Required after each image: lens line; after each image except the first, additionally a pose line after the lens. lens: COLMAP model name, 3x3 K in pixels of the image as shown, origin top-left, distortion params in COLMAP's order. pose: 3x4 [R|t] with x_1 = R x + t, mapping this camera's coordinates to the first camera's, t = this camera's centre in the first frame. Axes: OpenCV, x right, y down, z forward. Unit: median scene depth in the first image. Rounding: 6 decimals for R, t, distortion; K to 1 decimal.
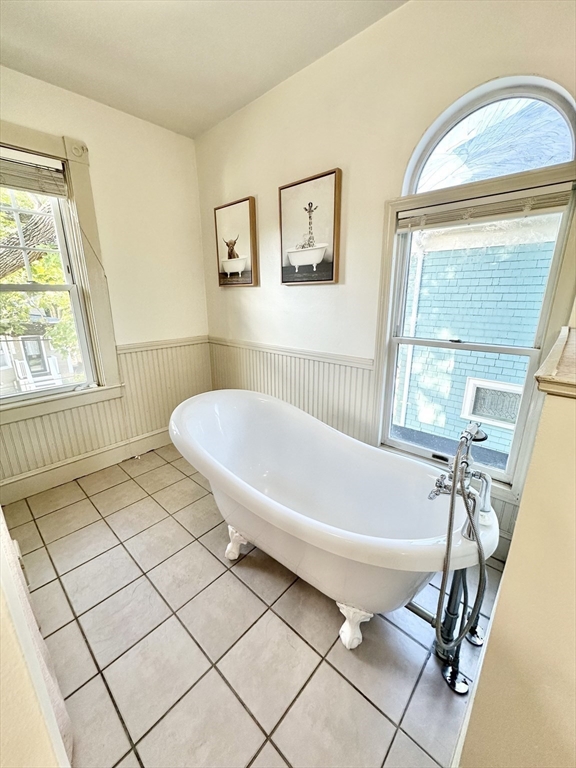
lens RADIAL K [[307.7, 0, 288.1], [0, 307.7, 383.1], [0, 0, 1]] dist [-0.000347, 0.000111]
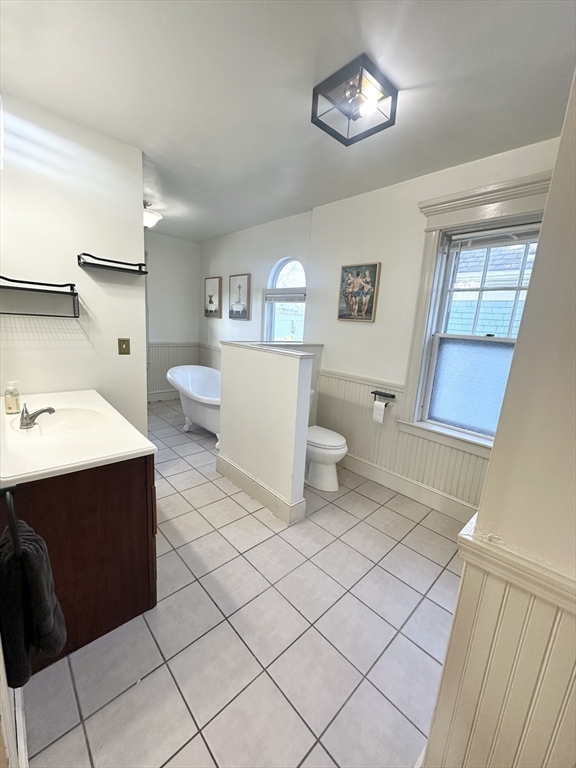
lens RADIAL K [[307.7, 0, 287.8], [0, 307.7, 385.8], [0, 0, 1]] dist [-0.000347, 0.000111]
pose [[0.993979, 0.087262, -0.066260, 0.557707], [-0.092016, 0.993119, -0.072447, 0.248209], [0.059482, 0.078108, 0.995169, -1.026455]]
